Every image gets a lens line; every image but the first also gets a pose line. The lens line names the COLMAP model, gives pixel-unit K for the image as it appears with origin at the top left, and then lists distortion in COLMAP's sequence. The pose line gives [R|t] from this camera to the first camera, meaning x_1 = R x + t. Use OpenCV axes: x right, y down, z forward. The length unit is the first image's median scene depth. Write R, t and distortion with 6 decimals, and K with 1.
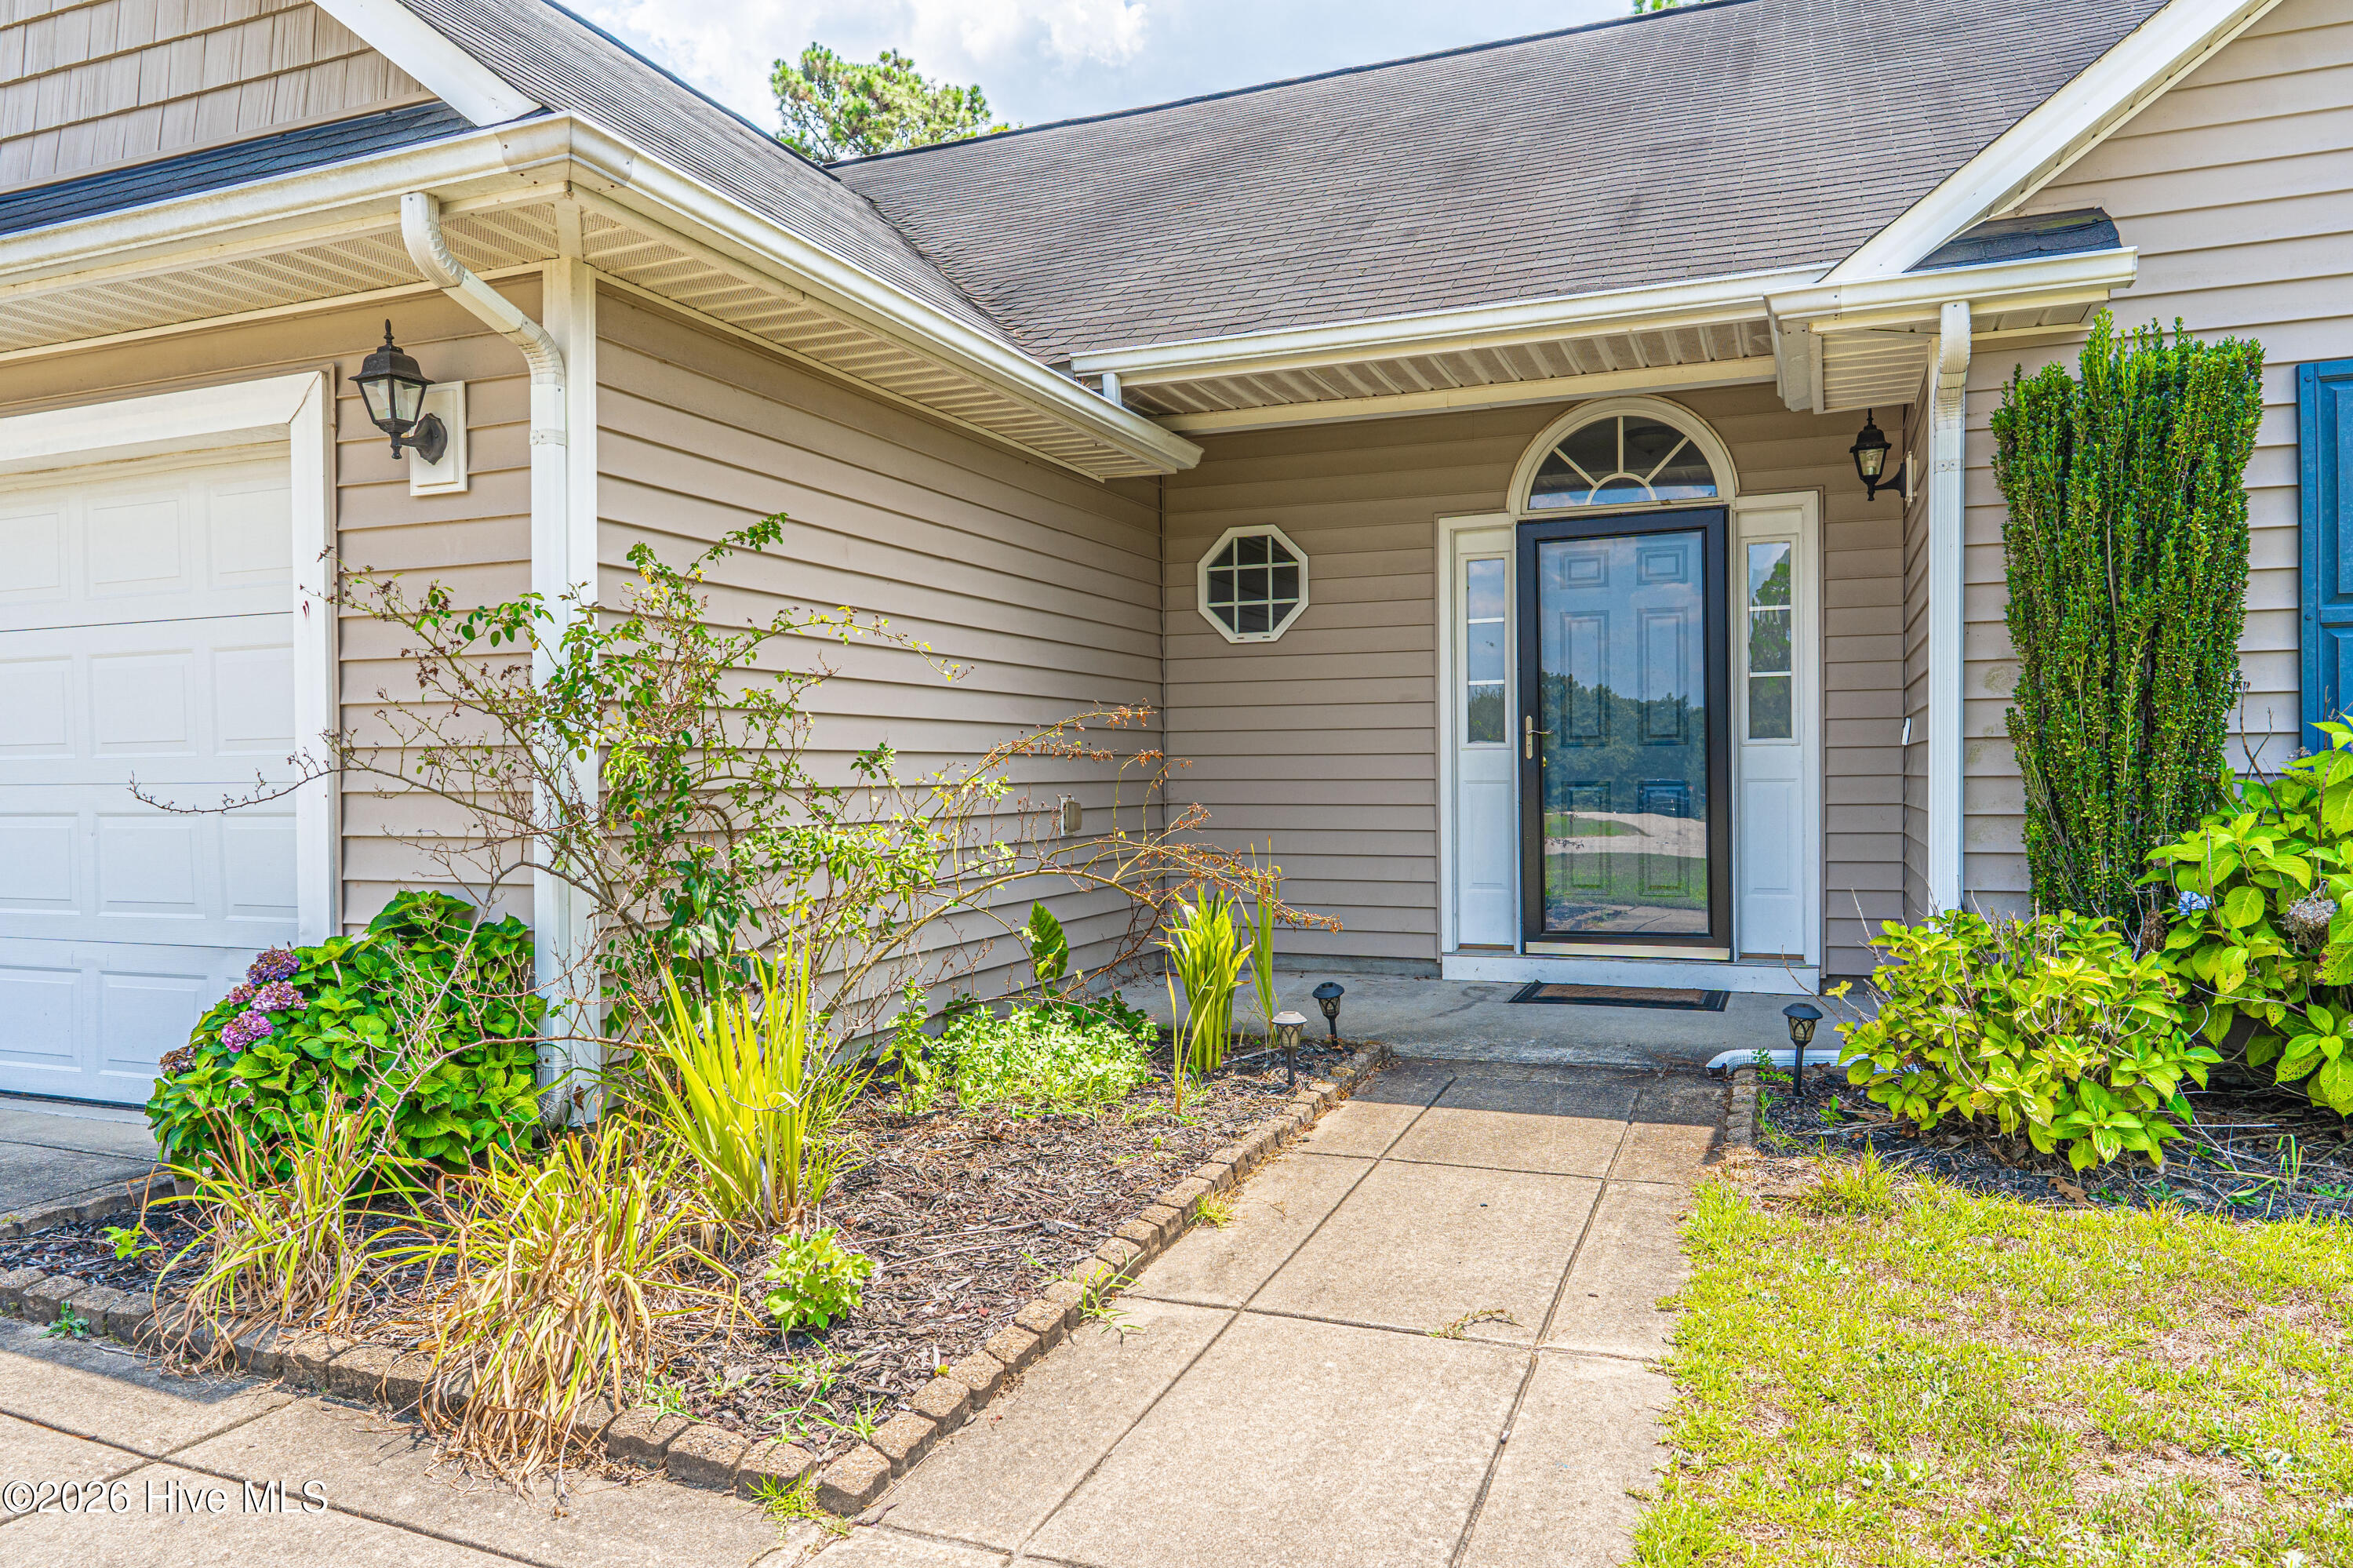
lens RADIAL K [[1582.5, 0, 1171.6], [0, 1582.5, 781.2], [0, 0, 1]] dist [0.001536, 0.000681]
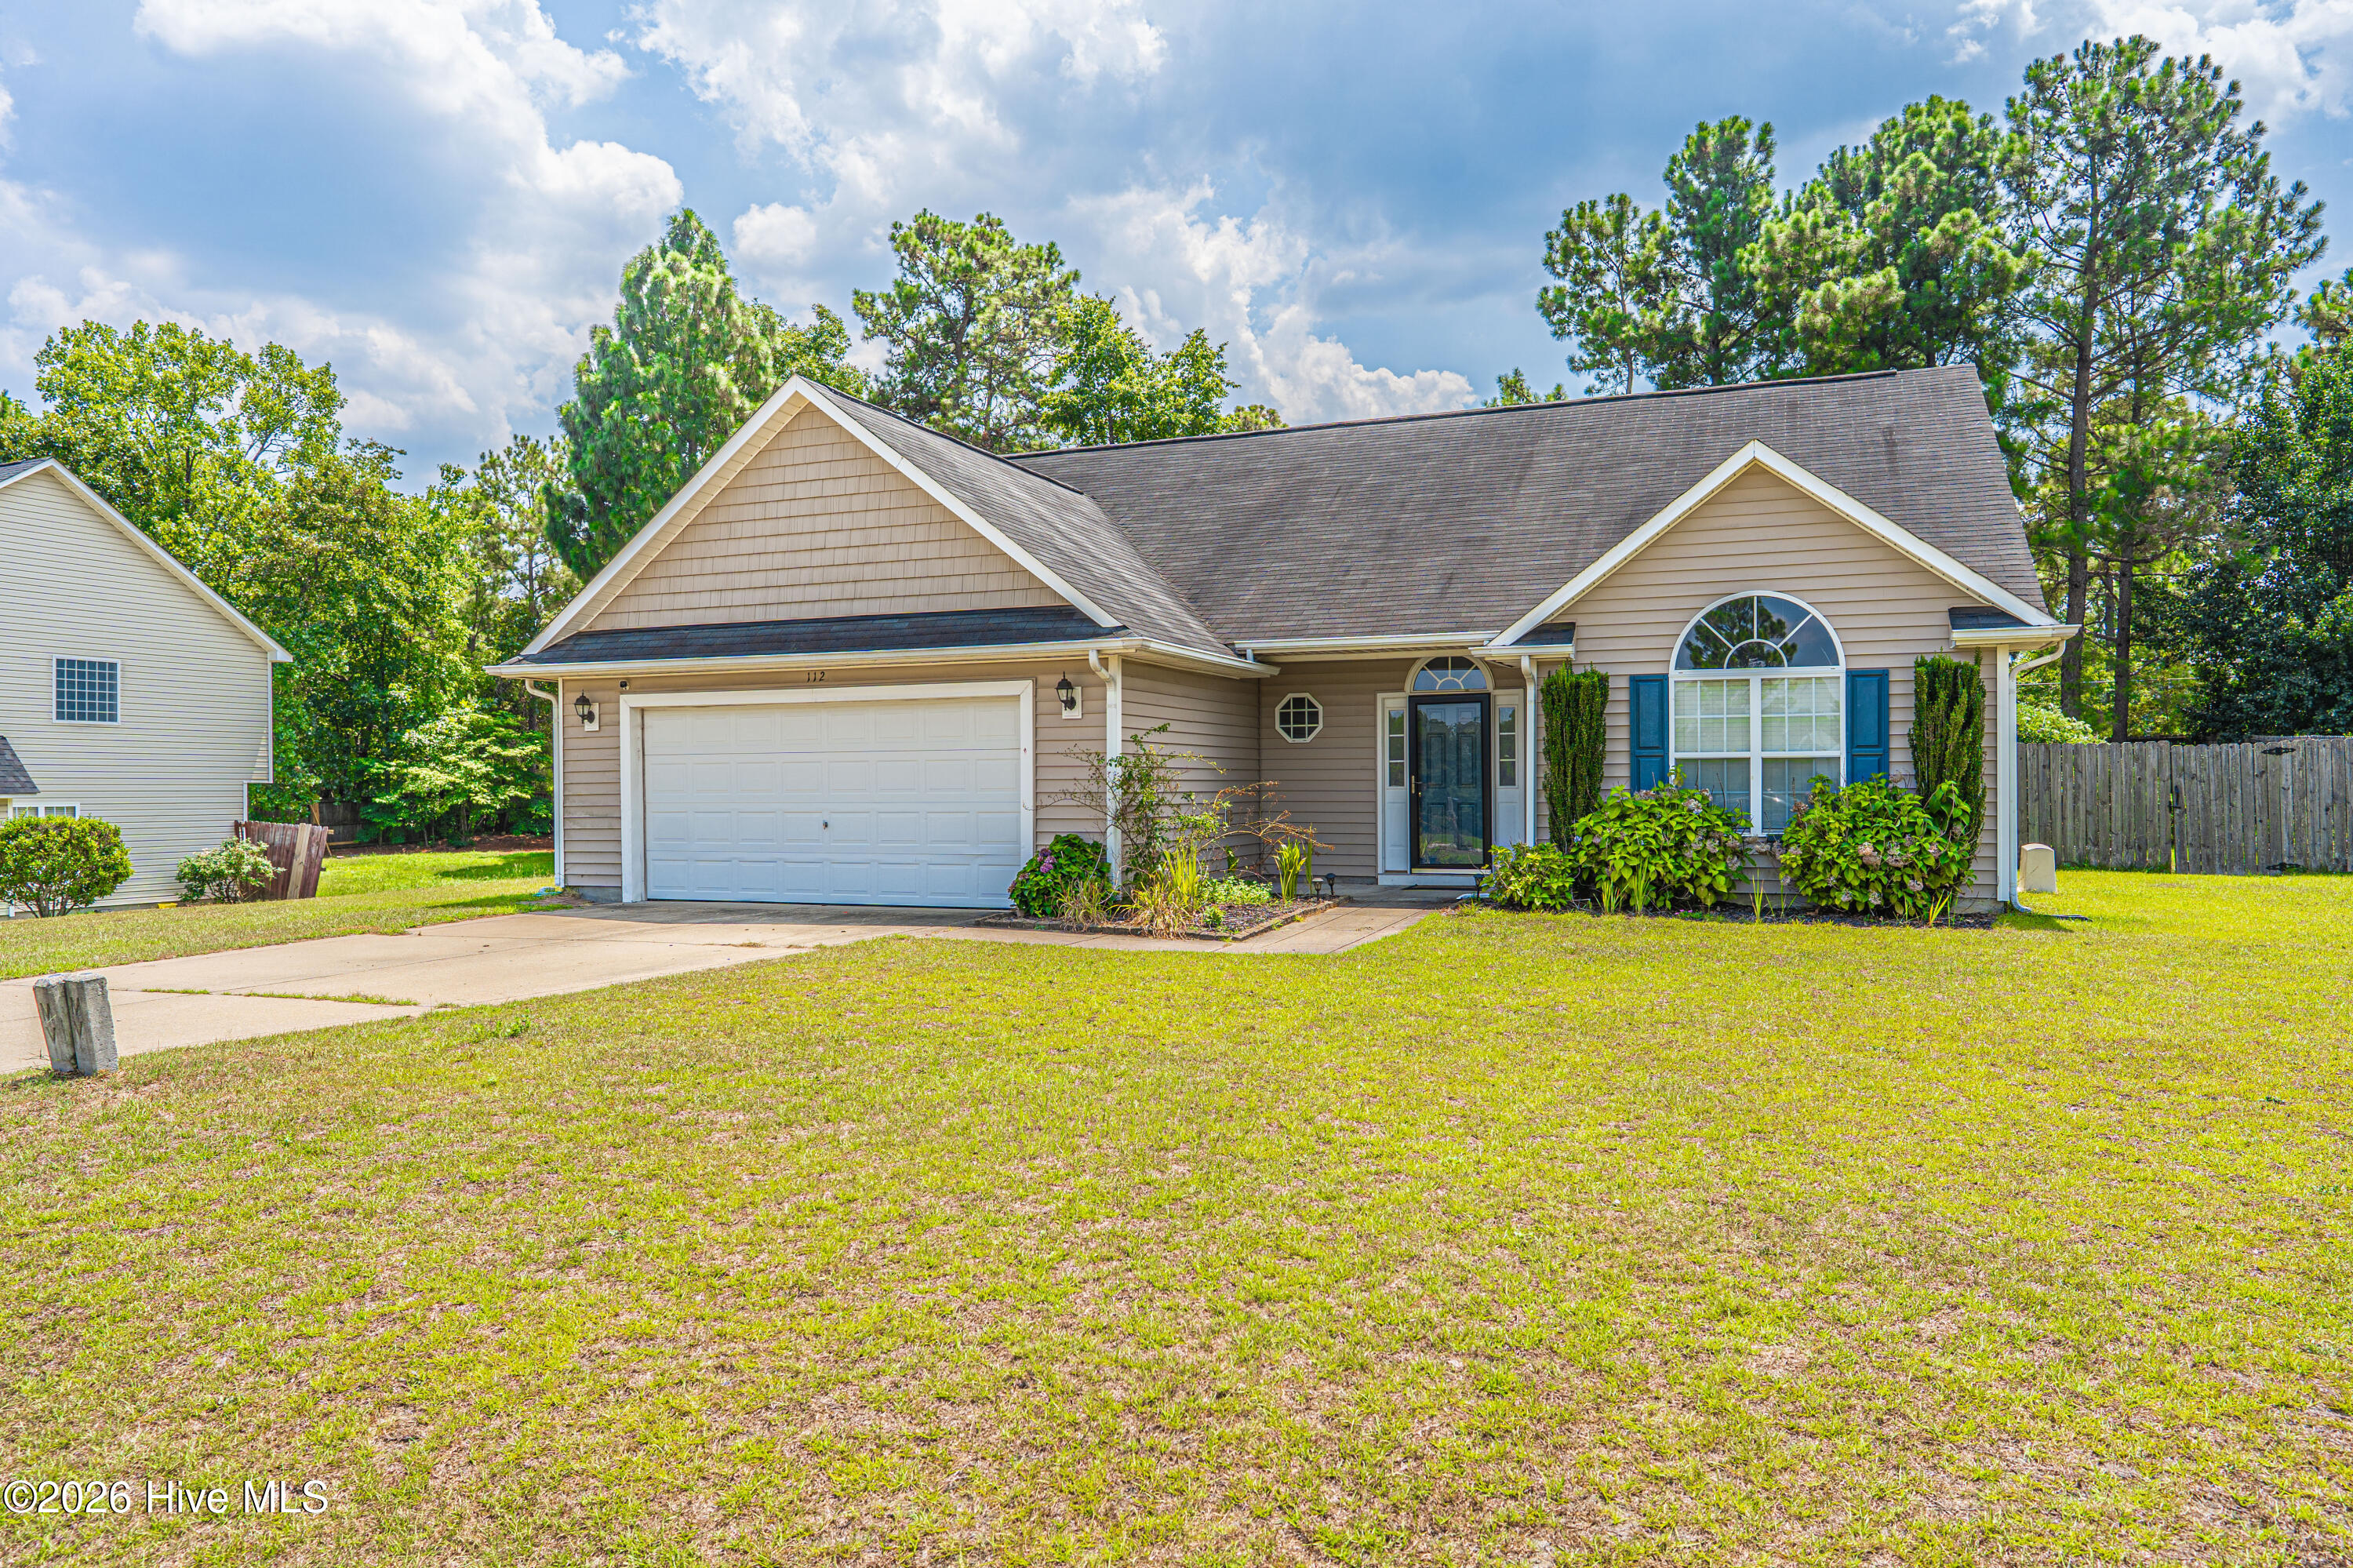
lens RADIAL K [[1582.5, 0, 1171.6], [0, 1582.5, 781.2], [0, 0, 1]] dist [0.001536, 0.000681]
pose [[0.999988, 0.003942, -0.002961, -0.143724], [-0.003968, 0.999951, -0.009037, -0.009318], [0.002925, 0.009049, 0.999955, -1.487131]]
